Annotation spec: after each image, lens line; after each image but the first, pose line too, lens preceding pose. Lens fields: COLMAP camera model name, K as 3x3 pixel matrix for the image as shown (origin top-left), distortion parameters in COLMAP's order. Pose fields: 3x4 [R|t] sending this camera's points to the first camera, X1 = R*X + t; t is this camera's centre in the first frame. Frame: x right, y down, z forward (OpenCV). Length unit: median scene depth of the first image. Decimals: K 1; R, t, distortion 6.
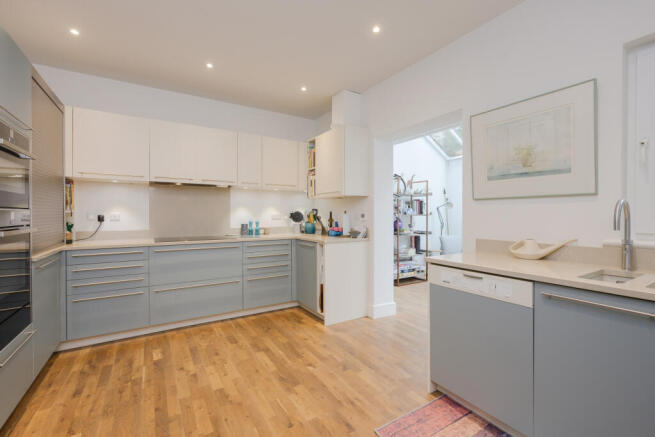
lens RADIAL K [[295.2, 0, 324.8], [0, 295.2, 215.2], [0, 0, 1]] dist [0.003353, 0.000249]
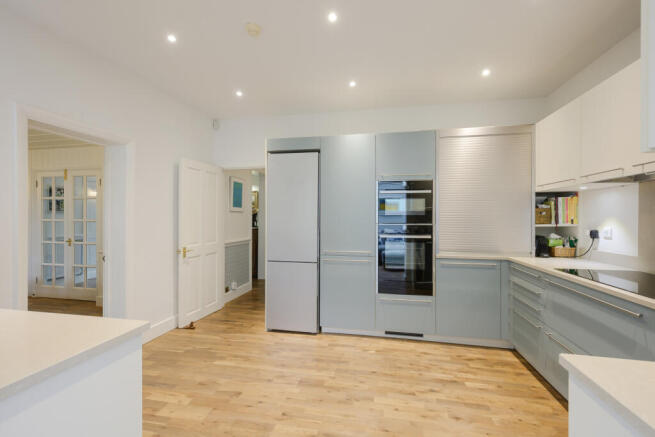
lens RADIAL K [[295.2, 0, 324.6], [0, 295.2, 218.5], [0, 0, 1]] dist [0.003353, 0.000249]
pose [[-0.690518, 0.002054, -0.723312, 0.441592], [-0.004902, 0.999960, 0.007520, -0.046675], [0.723298, 0.008738, -0.690480, 1.374586]]
